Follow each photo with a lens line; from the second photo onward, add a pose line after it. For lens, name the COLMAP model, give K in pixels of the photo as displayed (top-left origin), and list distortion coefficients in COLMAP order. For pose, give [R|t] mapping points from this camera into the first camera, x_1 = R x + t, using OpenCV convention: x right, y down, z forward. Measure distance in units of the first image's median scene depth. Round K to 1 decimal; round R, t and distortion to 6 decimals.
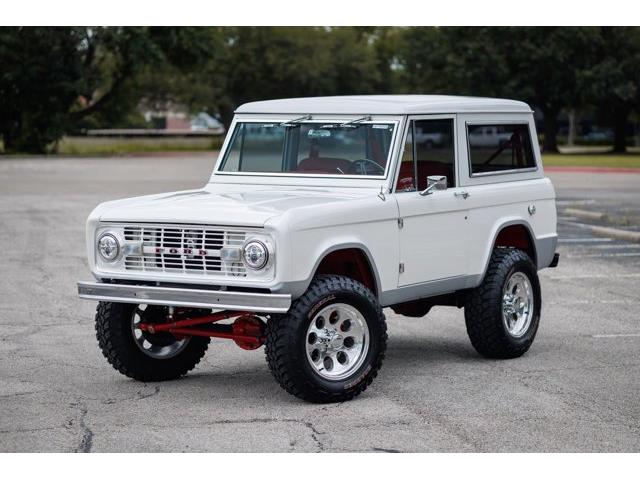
lens RADIAL K [[1946.1, 0, 305.9], [0, 1946.1, 267.7], [0, 0, 1]] dist [-0.001202, 0.000000]
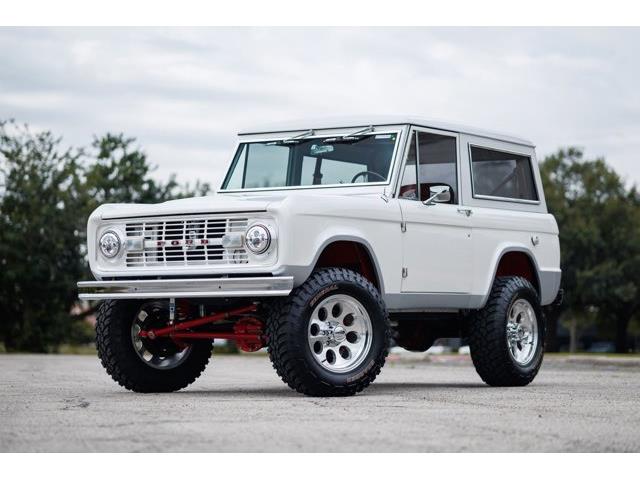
lens RADIAL K [[1946.1, 0, 320.6], [0, 1946.1, 240.0], [0, 0, 1]] dist [-0.001202, 0.000000]
pose [[0.999971, 0.003955, 0.006523, -0.000282], [-0.003012, 0.990335, -0.138660, 0.123447], [-0.007008, 0.138637, 0.990319, 0.015286]]
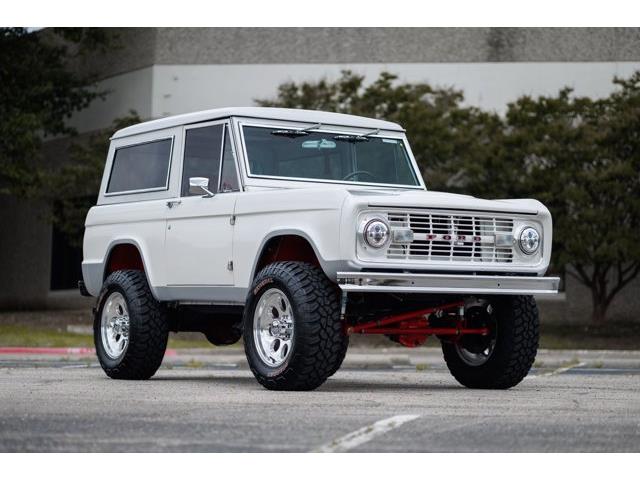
lens RADIAL K [[1946.1, 0, 319.5], [0, 1946.1, 239.1], [0, 0, 1]] dist [-0.001202, 0.000000]
pose [[0.395802, 0.055479, 0.916659, -0.963652], [0.070522, 0.993390, -0.090573, 0.074402], [-0.915624, 0.100493, 0.389273, 0.654450]]
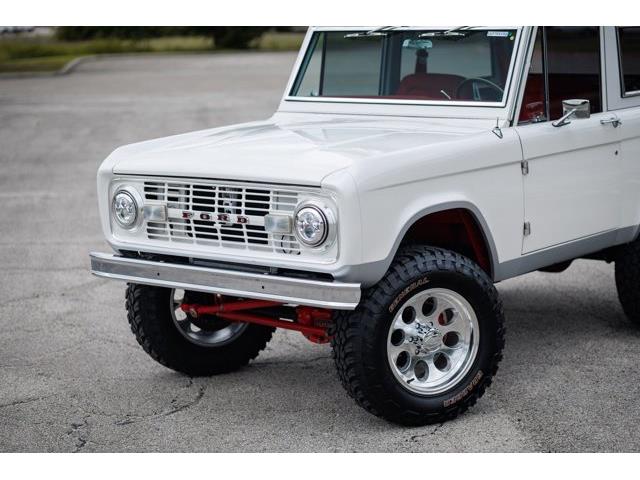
lens RADIAL K [[1573.9, 0, 312.3], [0, 1573.9, 255.7], [0, 0, 1]] dist [0.016113, 0.000000]
pose [[0.993792, -0.008296, -0.110946, 0.035168], [0.016720, 0.997027, 0.075216, -0.036130], [0.109992, -0.076604, 0.990976, 0.410459]]
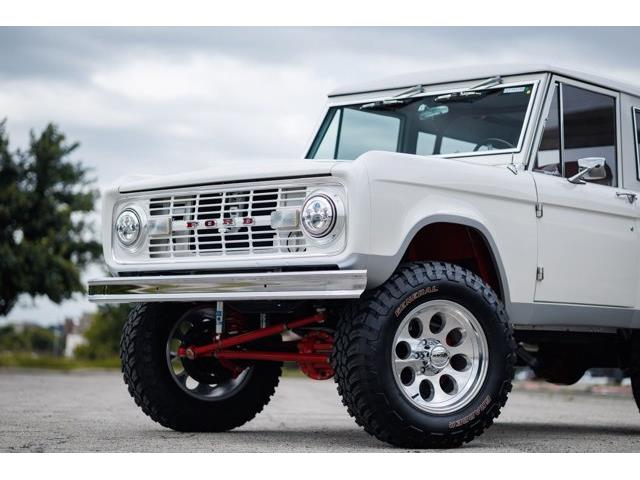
lens RADIAL K [[1577.1, 0, 317.9], [0, 1577.1, 233.8], [0, 0, 1]] dist [0.028627, 0.000000]
pose [[0.993388, 0.017029, -0.113531, 0.034388], [-0.036244, 0.984879, -0.169407, 0.087503], [0.108930, 0.172402, 0.978985, 0.432578]]
